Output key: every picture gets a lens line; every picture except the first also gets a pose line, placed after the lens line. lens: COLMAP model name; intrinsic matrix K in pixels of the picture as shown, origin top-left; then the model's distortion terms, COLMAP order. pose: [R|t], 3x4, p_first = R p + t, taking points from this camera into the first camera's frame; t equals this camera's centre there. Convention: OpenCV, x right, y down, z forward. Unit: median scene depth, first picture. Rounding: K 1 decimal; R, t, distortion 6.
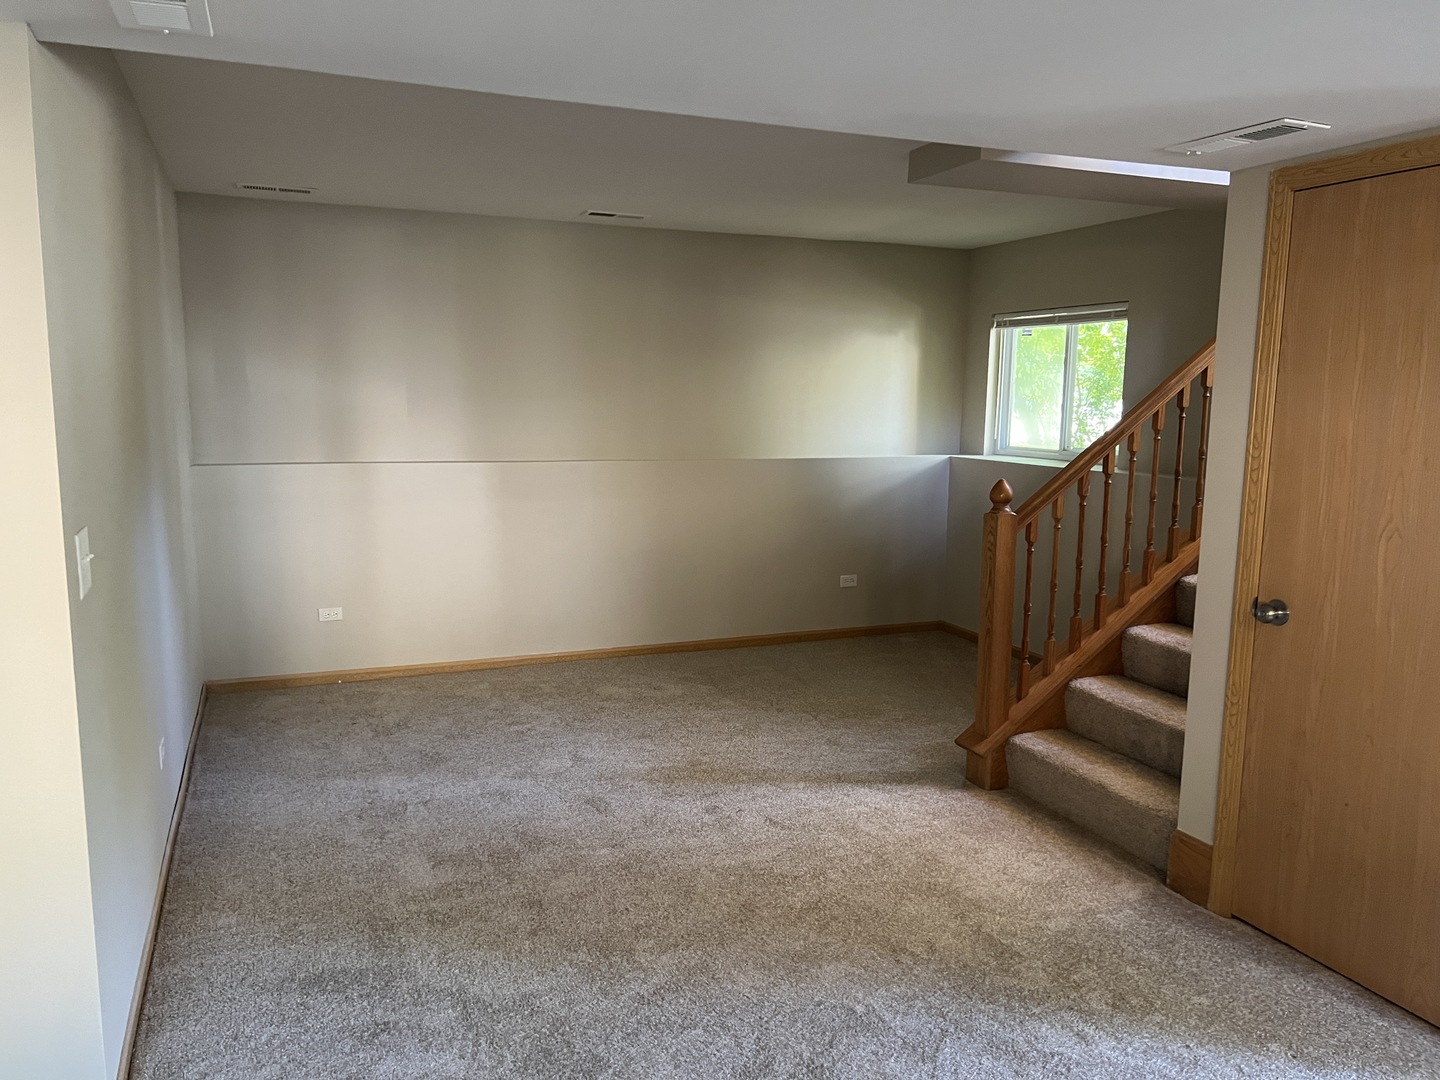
lens RADIAL K [[1080.7, 0, 719.6], [0, 1080.7, 549.8], [0, 0, 1]] dist [0.047444, -0.050541]
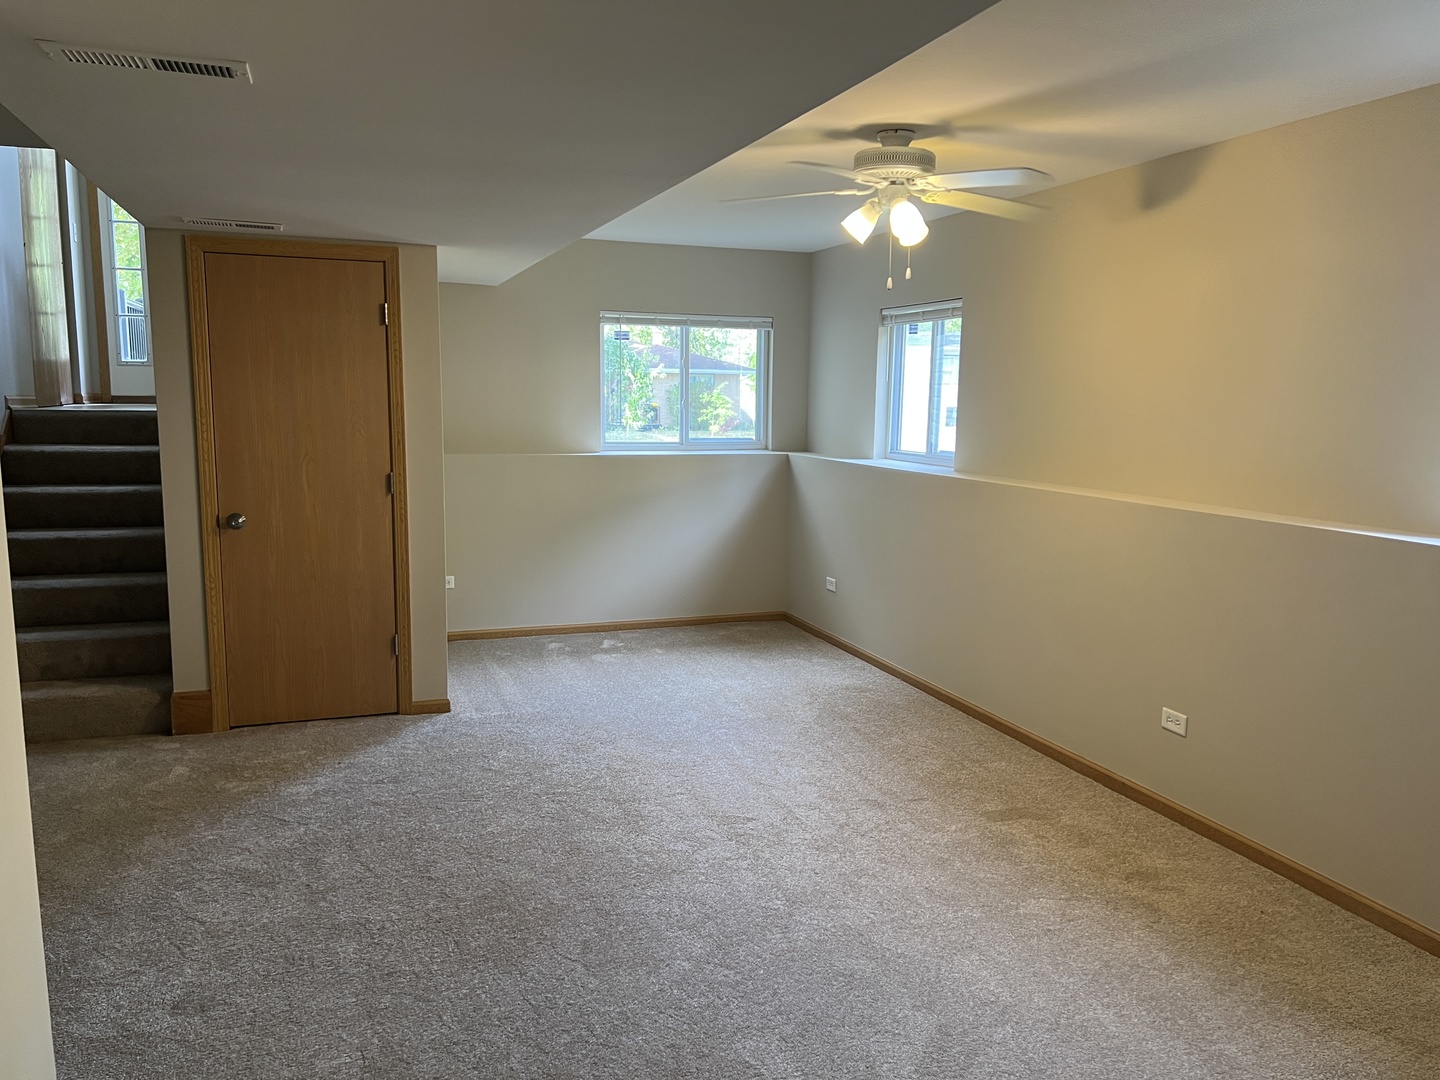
lens RADIAL K [[1080.7, 0, 721.7], [0, 1080.7, 538.5], [0, 0, 1]] dist [0.047444, -0.050541]
pose [[0.032333, -0.141842, 0.989361, -0.997587], [0.135962, 0.981301, 0.136243, -0.035665], [-0.990186, 0.130110, 0.051013, 0.226059]]
